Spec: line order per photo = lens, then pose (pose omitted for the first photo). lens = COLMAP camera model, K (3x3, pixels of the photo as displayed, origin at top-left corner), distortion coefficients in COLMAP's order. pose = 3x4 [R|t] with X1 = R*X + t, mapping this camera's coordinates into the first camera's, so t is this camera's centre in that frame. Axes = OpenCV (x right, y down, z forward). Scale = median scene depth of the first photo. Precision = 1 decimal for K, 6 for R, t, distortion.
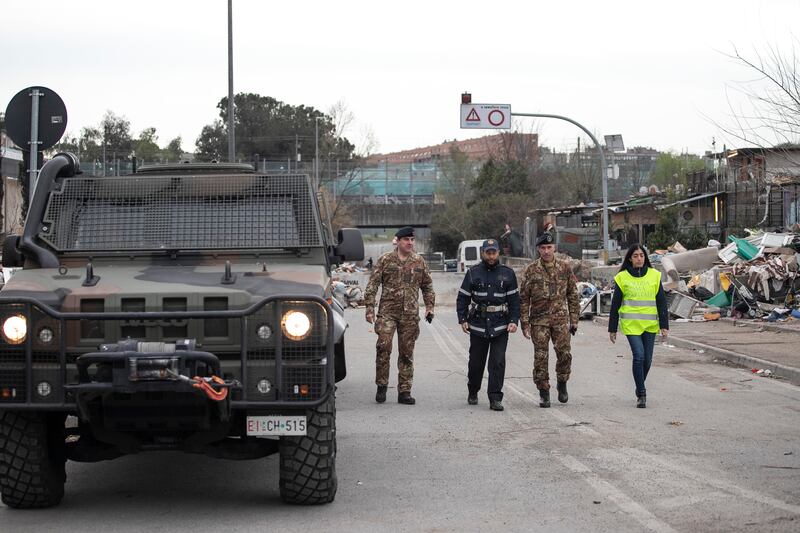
lens RADIAL K [[1688.7, 0, 400.0], [0, 1688.7, 266.5], [0, 0, 1]] dist [-0.275626, 0.027138]
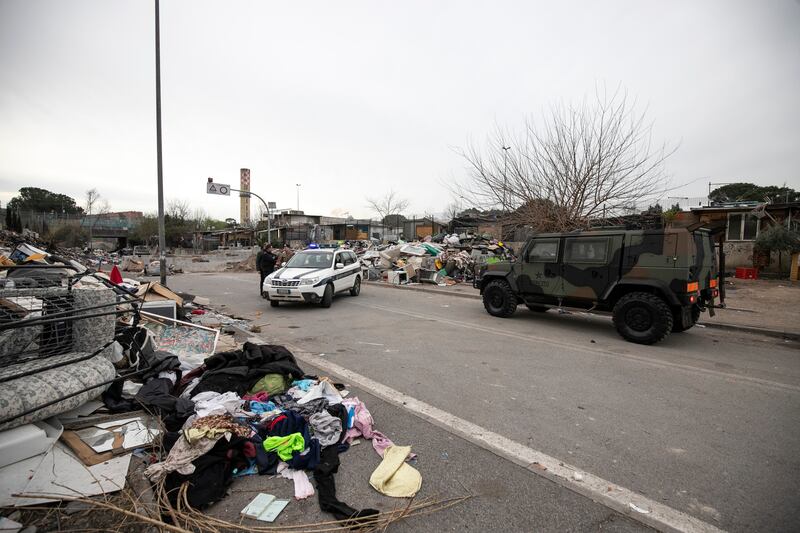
lens RADIAL K [[378.5, 0, 400.0], [0, 378.5, 266.5], [0, 0, 1]] dist [-0.000467, -0.000523]
pose [[0.768069, -0.019198, 0.640080, -0.153109], [-0.006944, 0.999242, 0.038304, -0.005667], [-0.640330, -0.033865, 0.767353, 0.697819]]
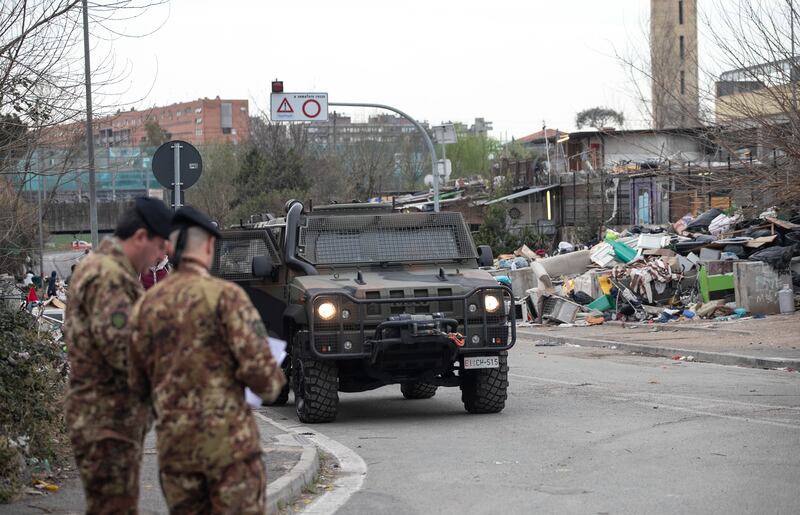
lens RADIAL K [[2377.4, 0, 400.0], [0, 2377.4, 257.5], [0, 0, 1]] dist [0.046921, 0.375283]
pose [[0.988146, -0.023817, 0.151657, -0.140846], [0.025406, 0.999641, -0.008548, 0.001732], [-0.151398, 0.012300, 0.988396, -0.373749]]
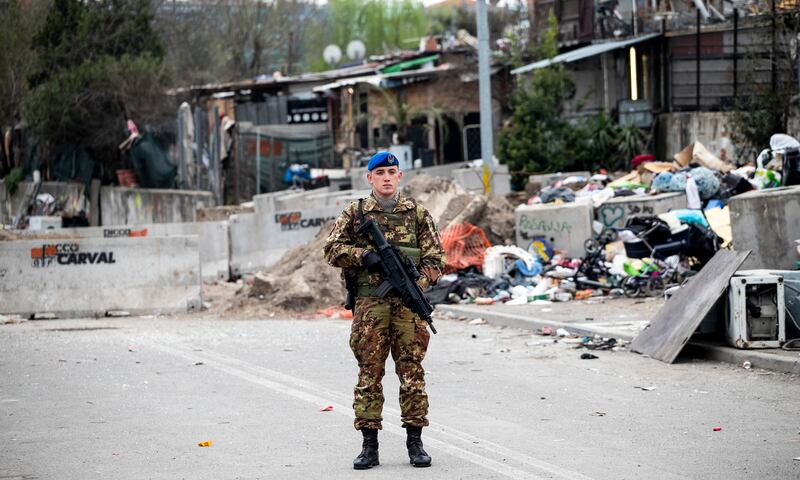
lens RADIAL K [[2899.8, 0, 400.0], [0, 2899.8, 240.0], [0, 0, 1]] dist [0.355994, 2.977780]
pose [[0.976556, -0.028391, 0.213385, -0.092156], [0.025696, 0.999551, 0.015394, -0.005127], [-0.213727, -0.009550, 0.976847, 0.463290]]
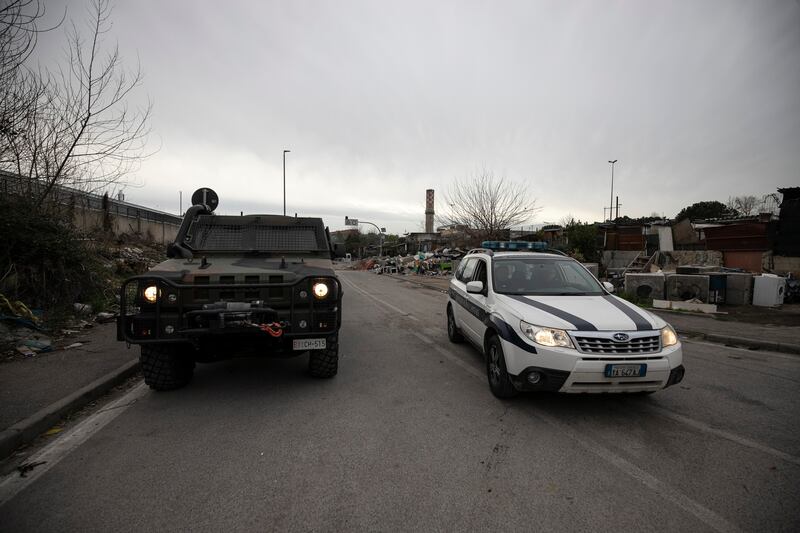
lens RADIAL K [[378.5, 0, 400.0], [0, 378.5, 266.5], [0, 0, 1]] dist [-0.000467, -0.000523]
pose [[0.980912, 0.009714, 0.194207, -0.015500], [-0.012871, 0.999805, 0.015003, 0.000066], [-0.194023, -0.017216, 0.980846, 0.154125]]
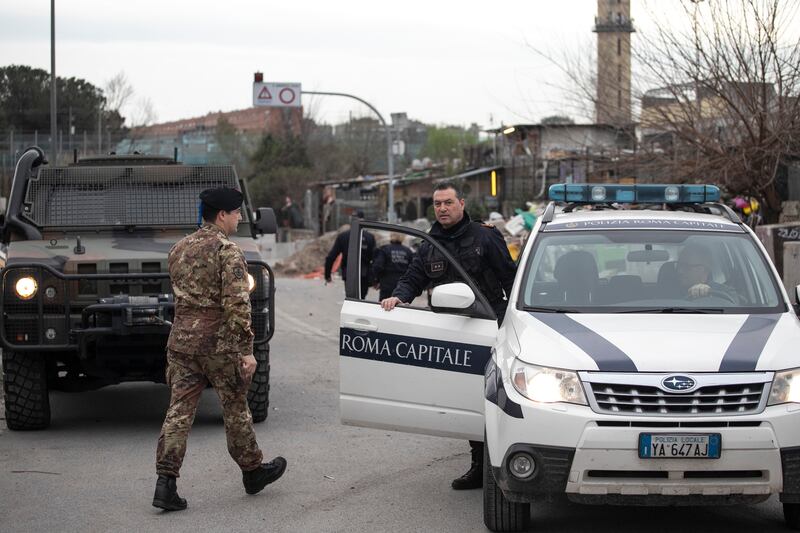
lens RADIAL K [[1707.7, 0, 400.0], [0, 1707.7, 266.5], [0, 0, 1]] dist [-0.251678, -0.307039]
pose [[0.990176, -0.004298, 0.139759, -0.034435], [0.002010, 0.999862, 0.016509, 0.000121], [-0.139810, -0.016066, 0.990048, -0.088294]]
